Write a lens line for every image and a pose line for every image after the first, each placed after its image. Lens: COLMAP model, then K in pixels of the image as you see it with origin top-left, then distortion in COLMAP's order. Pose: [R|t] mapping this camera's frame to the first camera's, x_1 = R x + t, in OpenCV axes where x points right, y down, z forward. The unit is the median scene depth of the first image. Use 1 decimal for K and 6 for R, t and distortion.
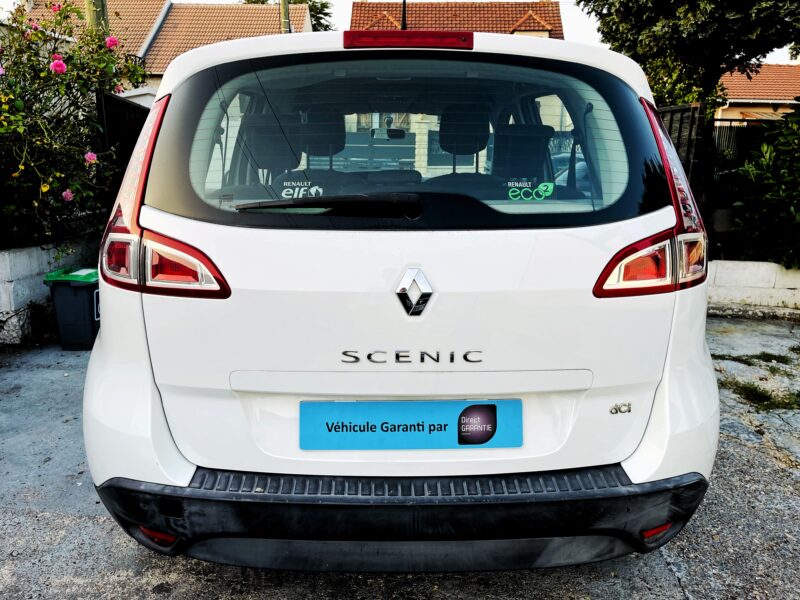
lens RADIAL K [[628.8, 0, 400.0], [0, 628.8, 300.0], [0, 0, 1]] dist [0.042256, -0.002601]
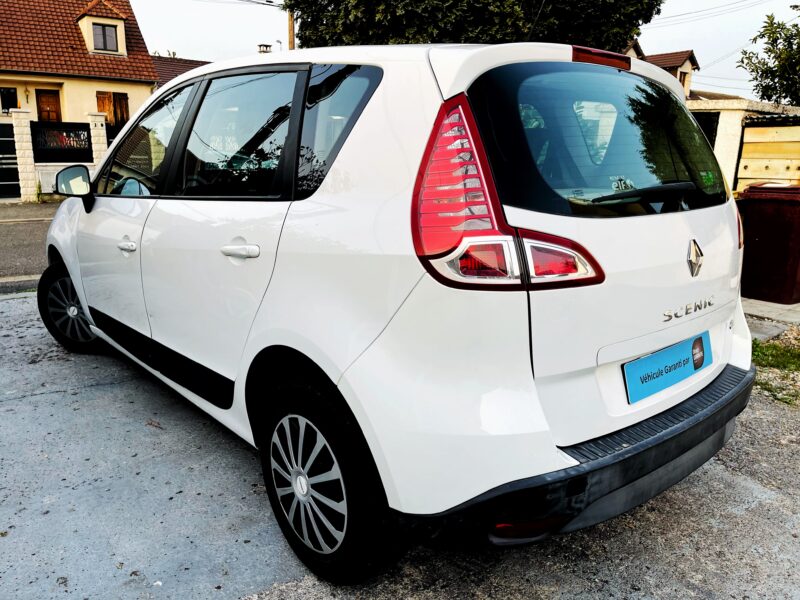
lens RADIAL K [[634.9, 0, 400.0], [0, 634.9, 300.0], [0, 0, 1]] dist [-0.009068, -0.010134]
pose [[0.759600, -0.146839, 0.633597, -1.194133], [0.142381, 0.988094, 0.058299, -0.084344], [-0.634614, 0.045928, 0.771463, 0.350579]]
